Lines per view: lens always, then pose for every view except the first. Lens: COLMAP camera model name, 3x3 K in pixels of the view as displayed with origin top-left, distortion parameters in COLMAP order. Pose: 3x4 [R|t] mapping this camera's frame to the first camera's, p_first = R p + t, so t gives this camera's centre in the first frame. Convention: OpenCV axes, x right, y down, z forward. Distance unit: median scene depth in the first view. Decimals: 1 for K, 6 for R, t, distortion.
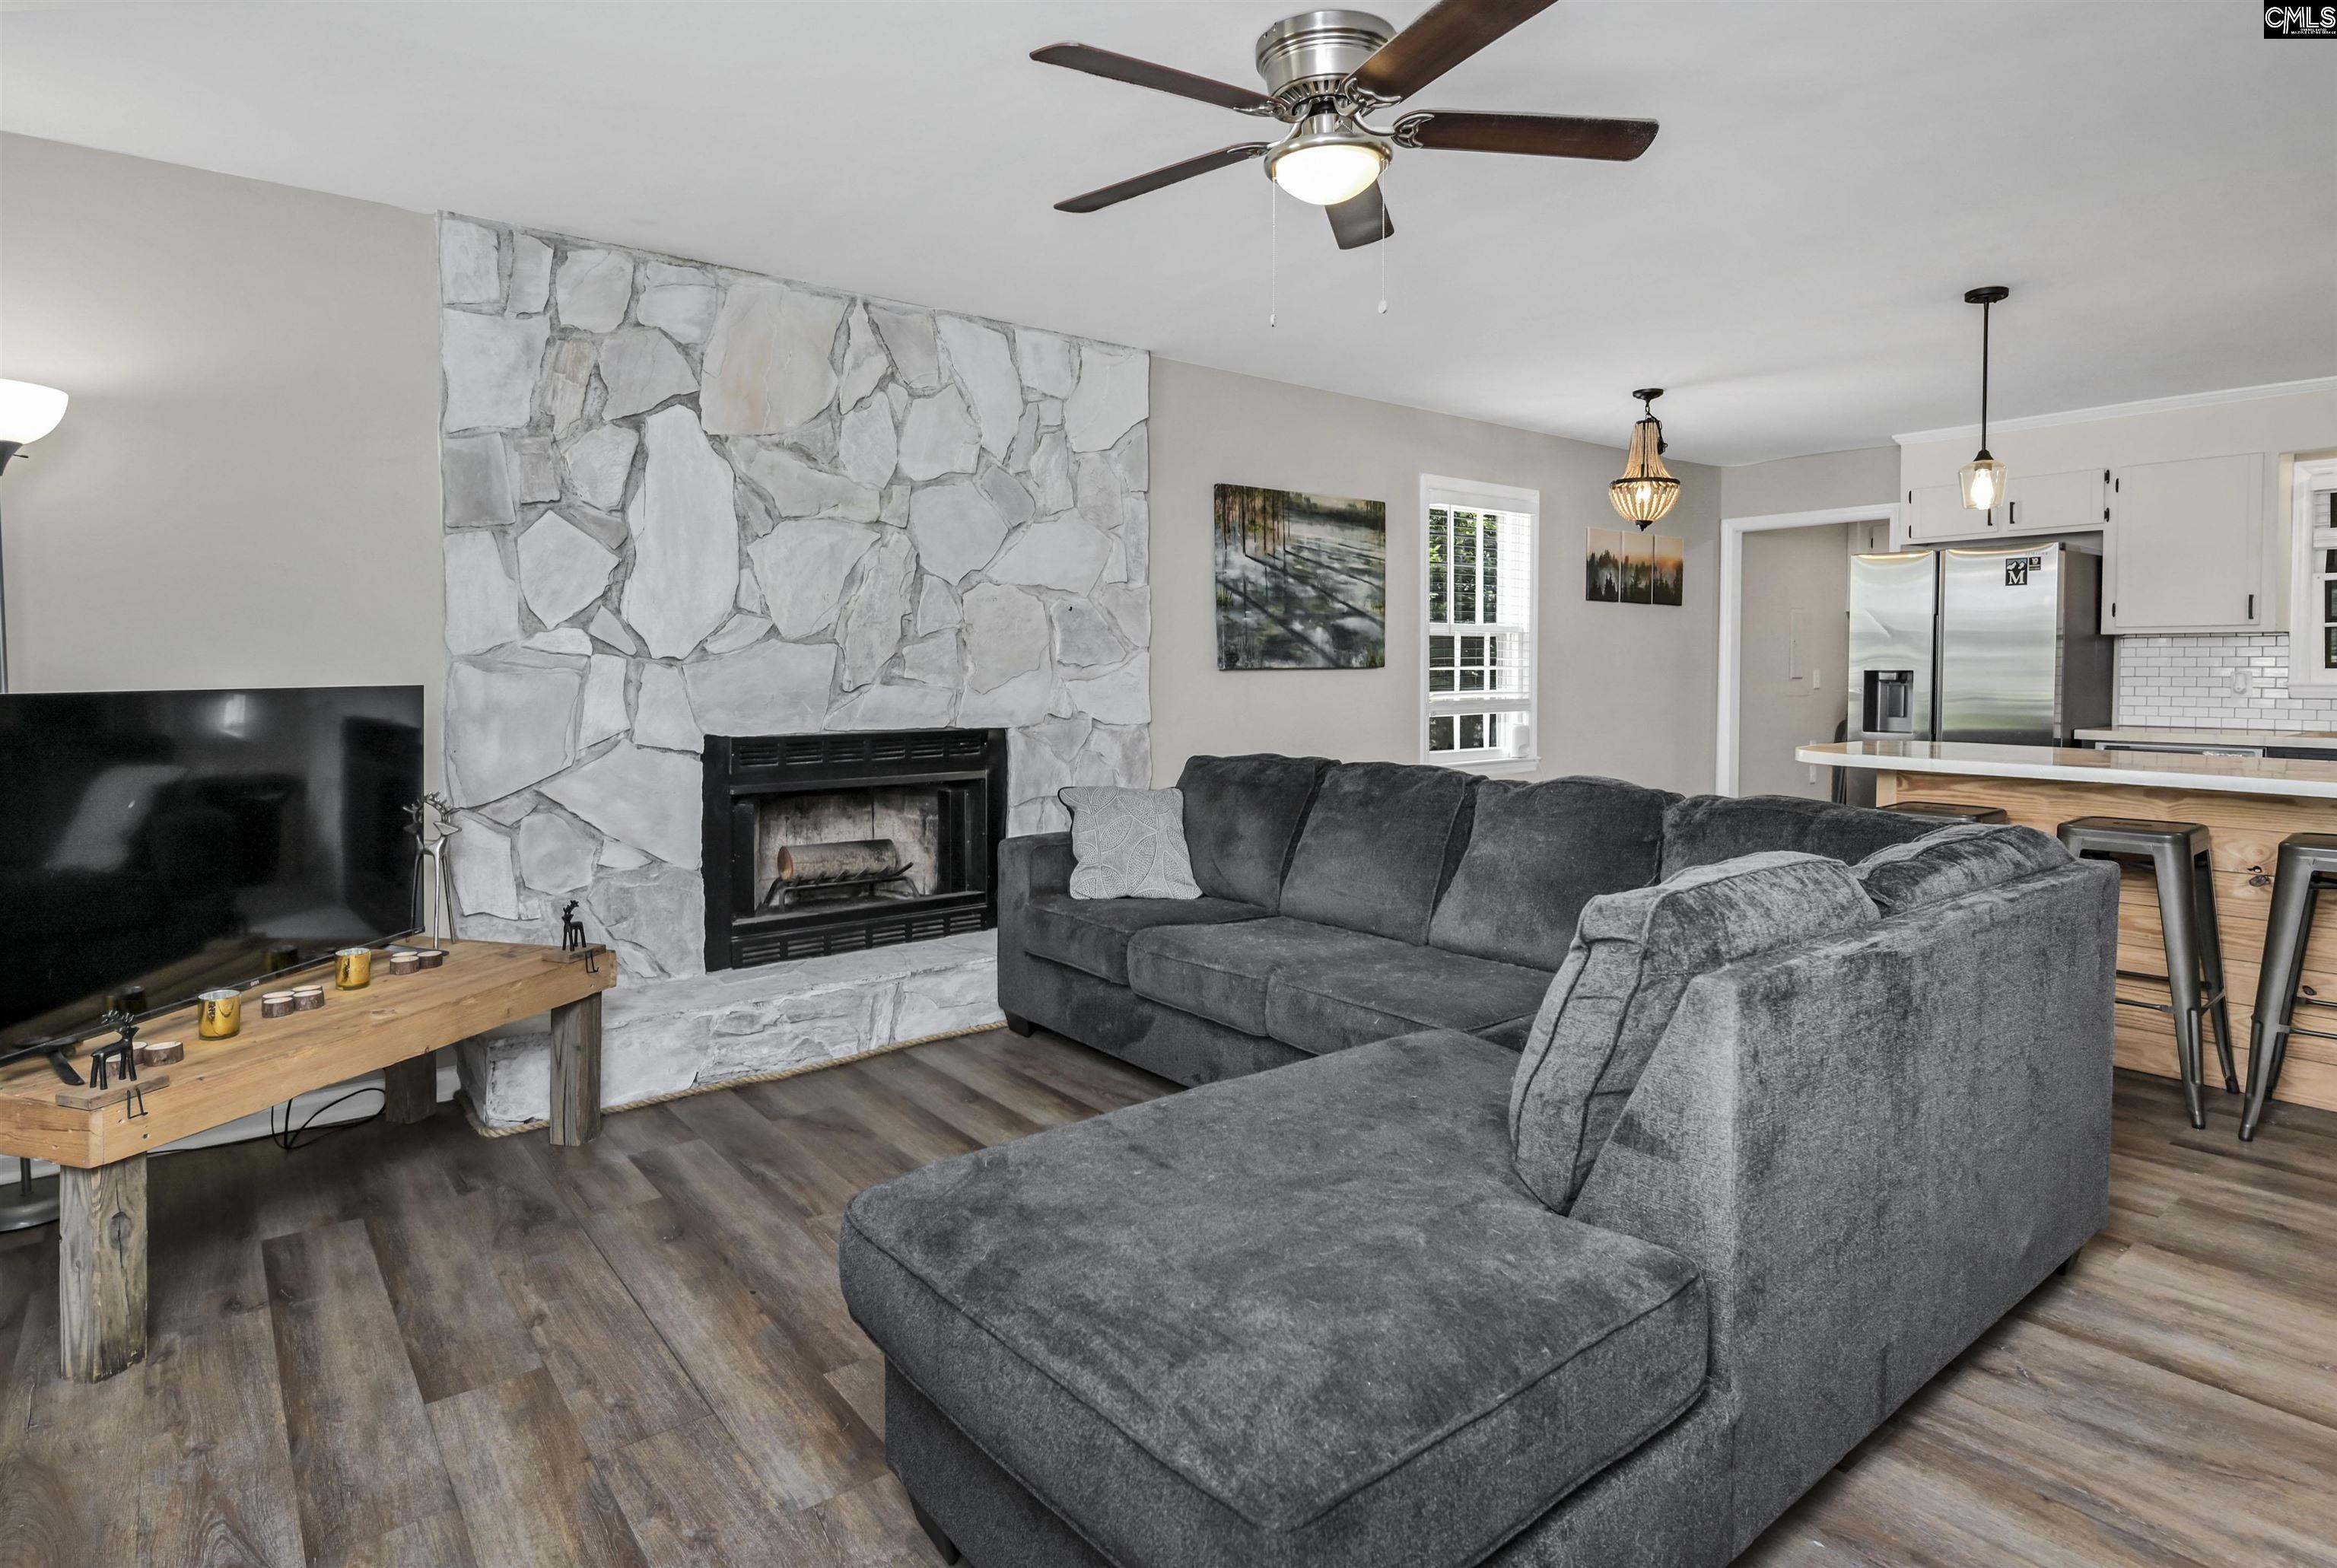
lens RADIAL K [[1246.8, 0, 1187.2], [0, 1246.8, 713.6], [0, 0, 1]] dist [0.009313, -0.008319]
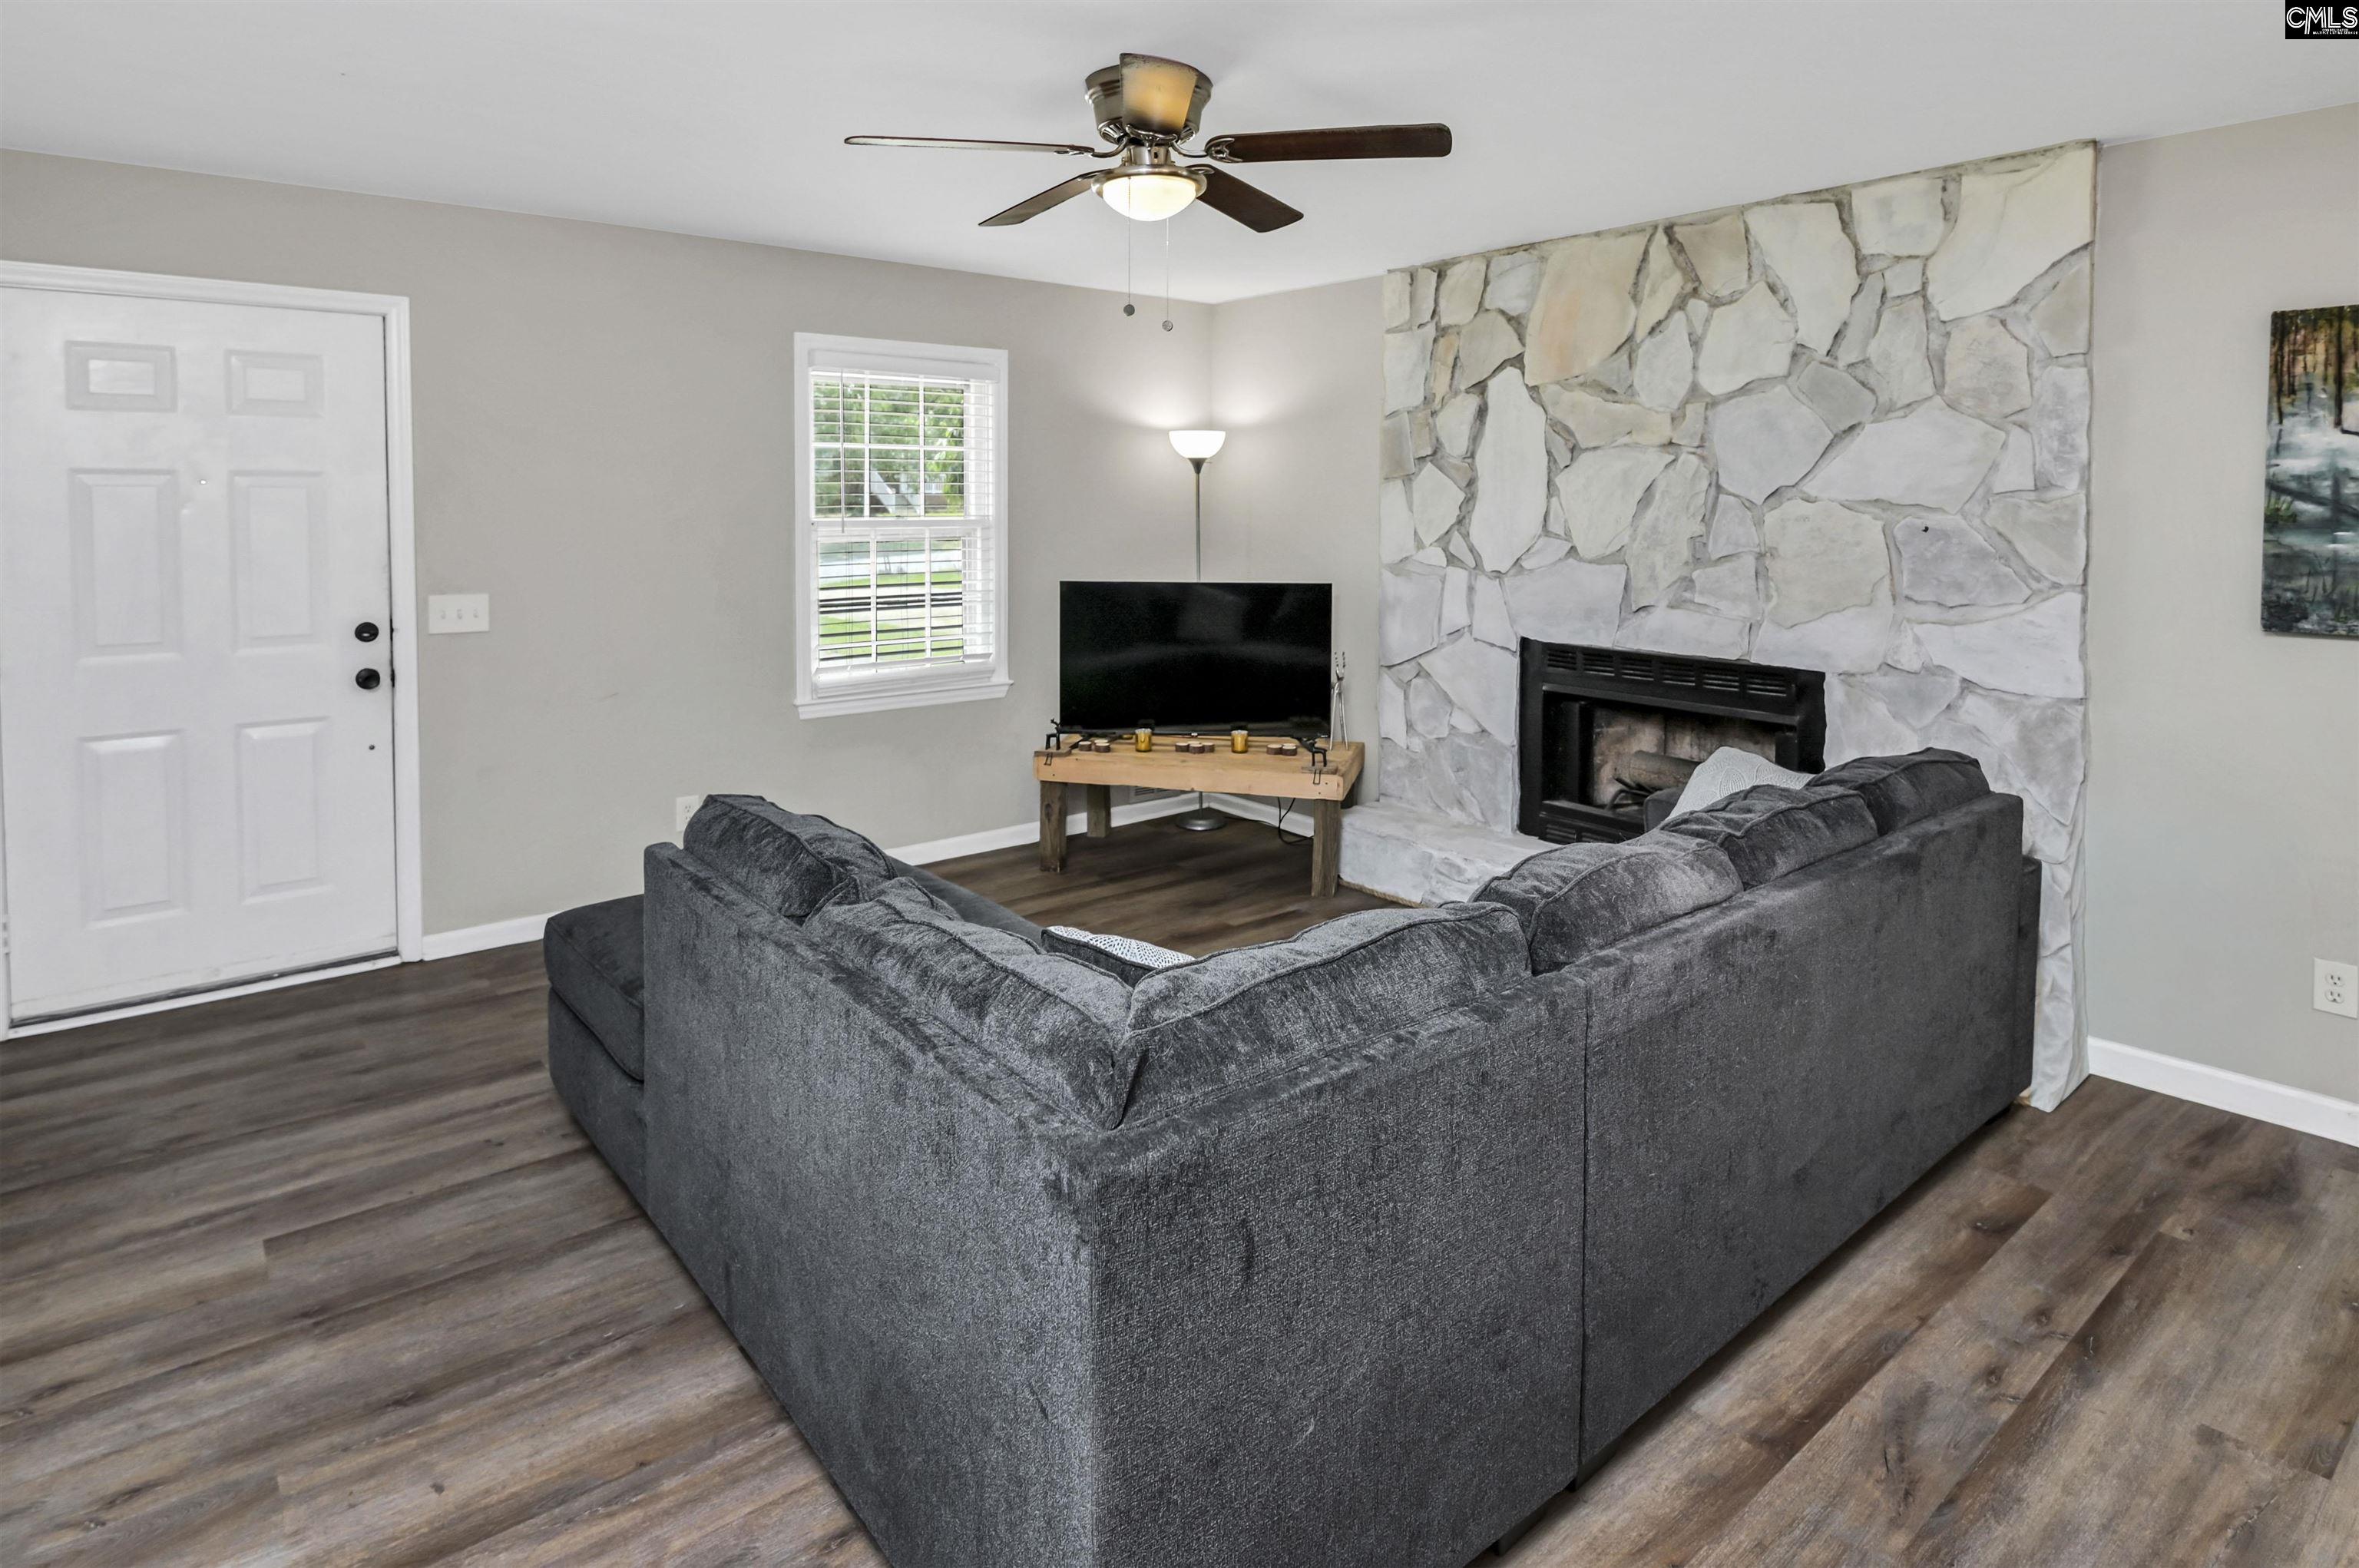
lens RADIAL K [[1258.4, 0, 1184.0], [0, 1258.4, 541.3], [0, 0, 1]] dist [0.009313, -0.008319]
pose [[0.001665, 0.038180, -0.999270, 0.689143], [-0.039364, 0.998499, 0.038085, -0.090421], [0.999224, 0.039272, 0.003165, 0.560145]]
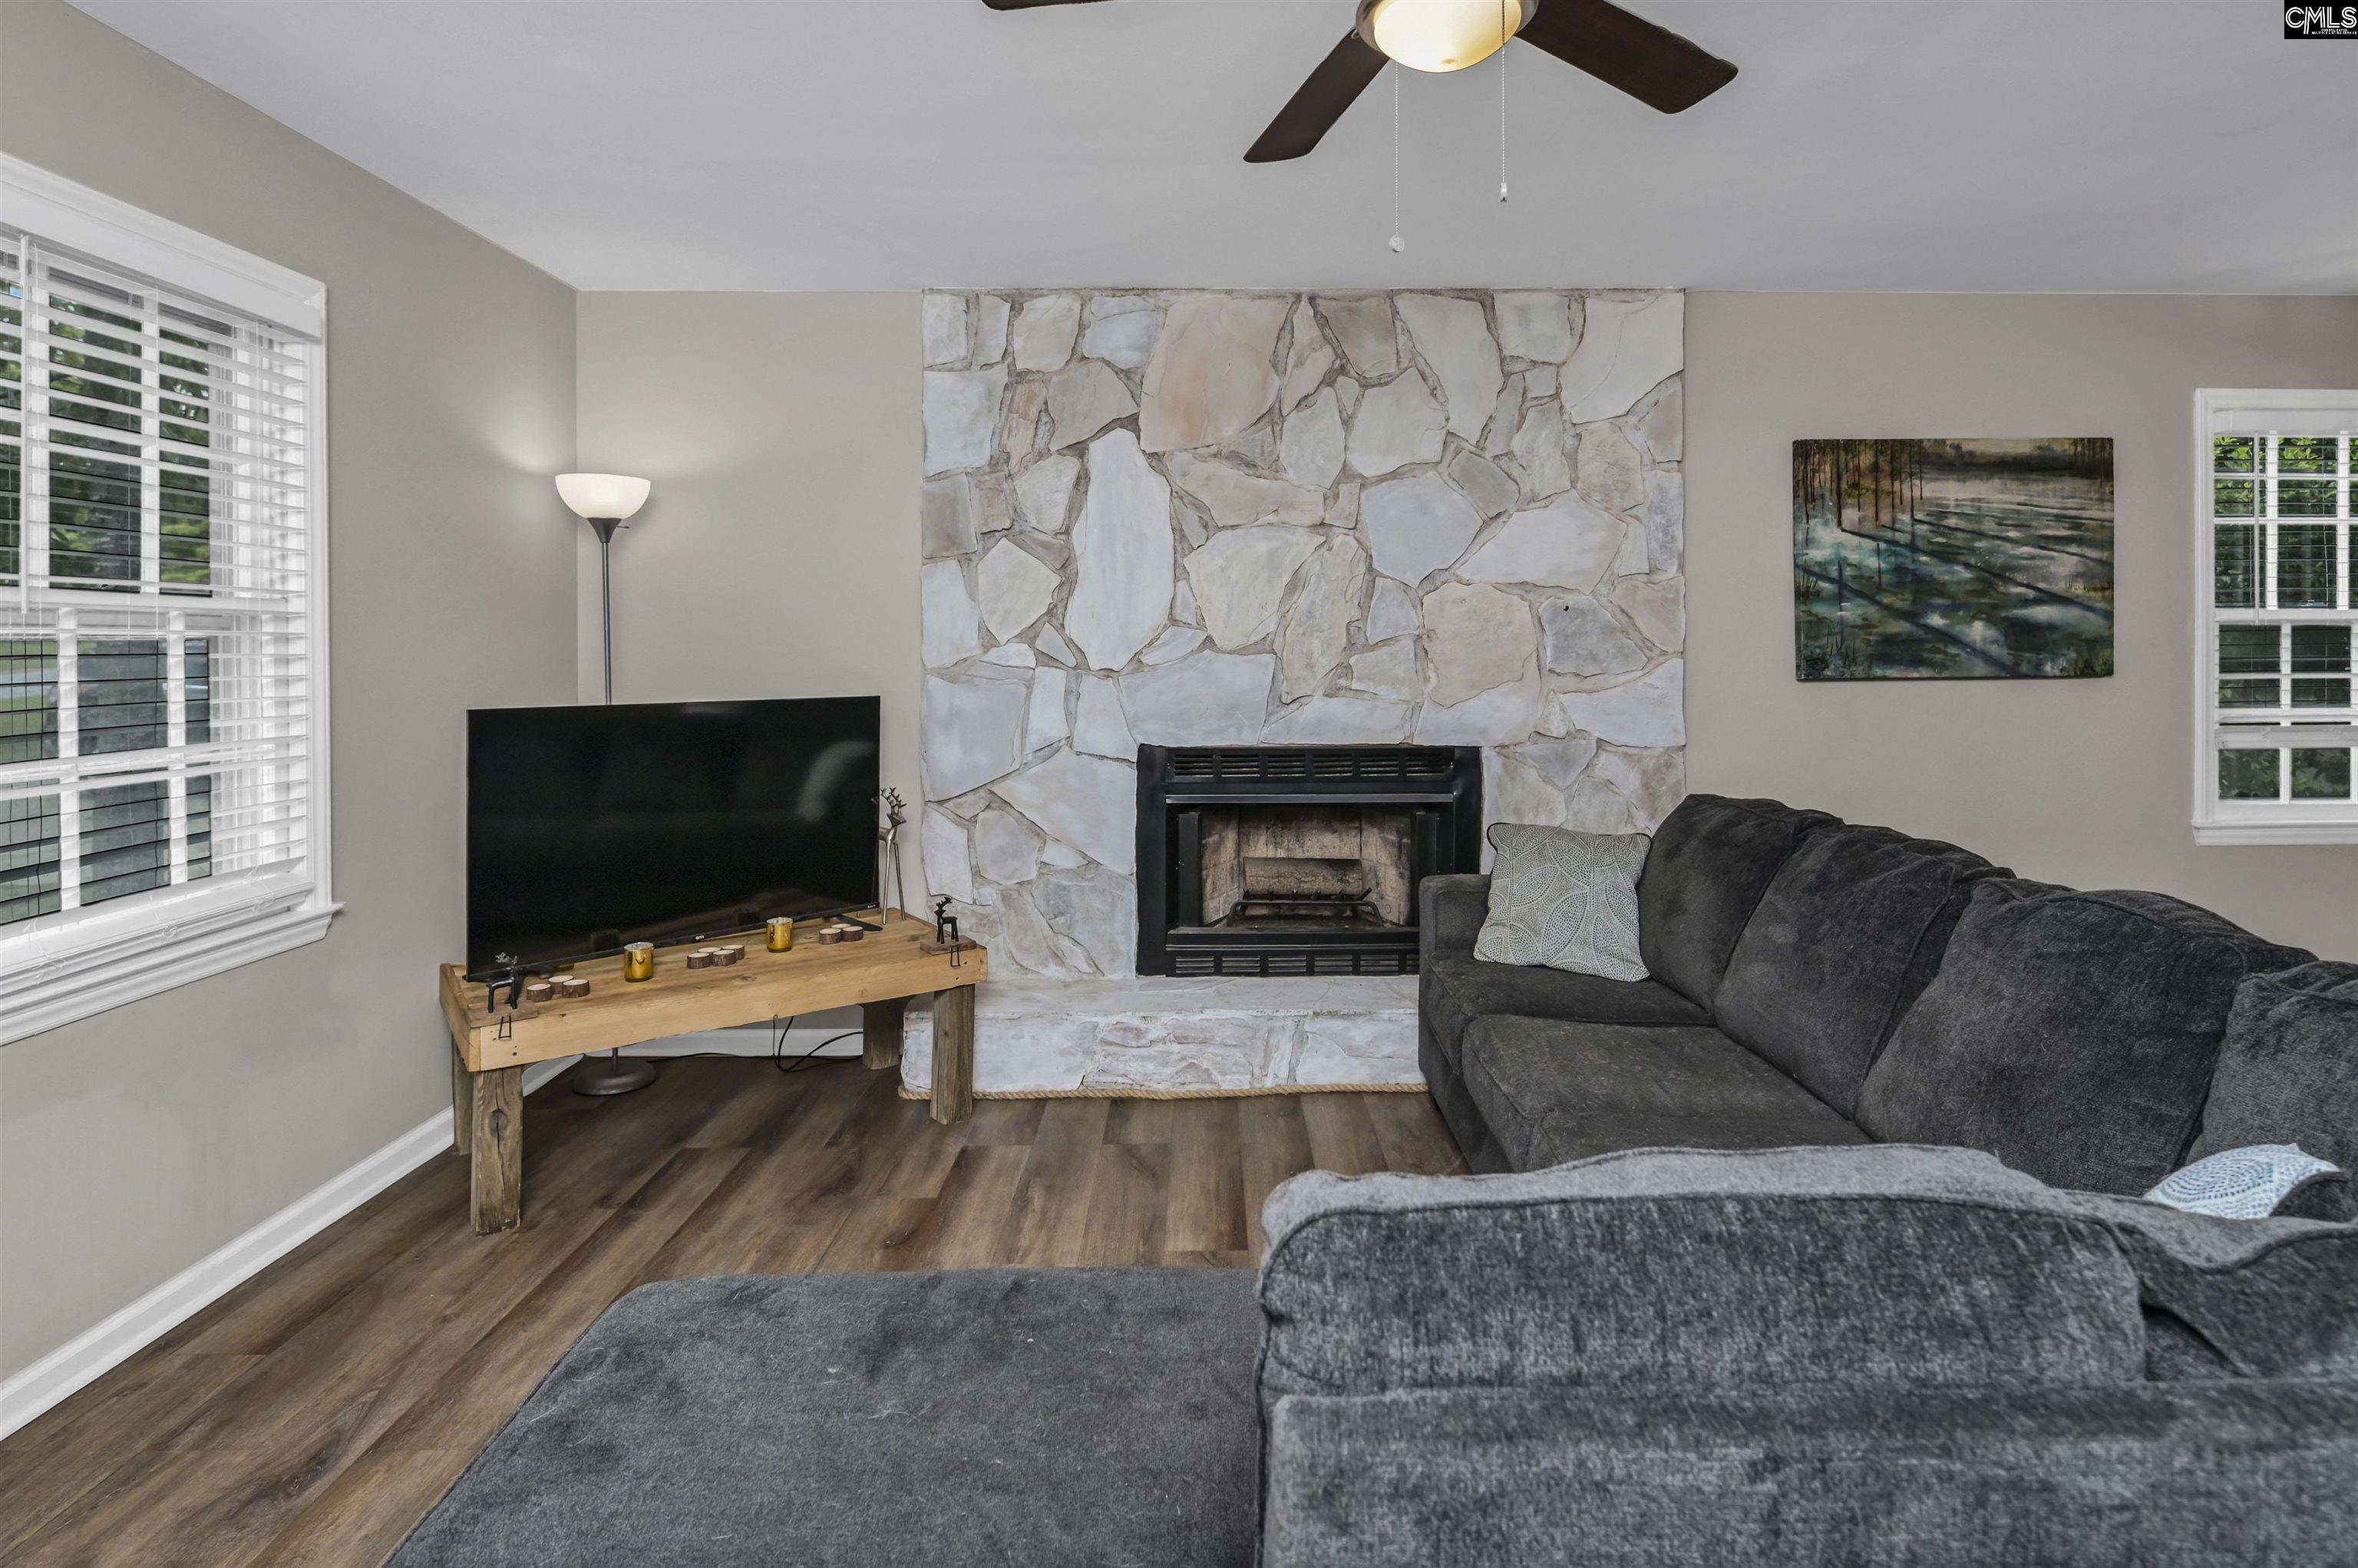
lens RADIAL K [[1257.9, 0, 1192.9], [0, 1257.9, 655.8], [0, 0, 1]] dist [0.009313, -0.008319]
pose [[0.785641, 0.004997, -0.618662, 0.242079], [-0.021256, 0.999595, -0.018919, -0.030968], [0.618317, 0.028014, 0.785429, 0.176450]]
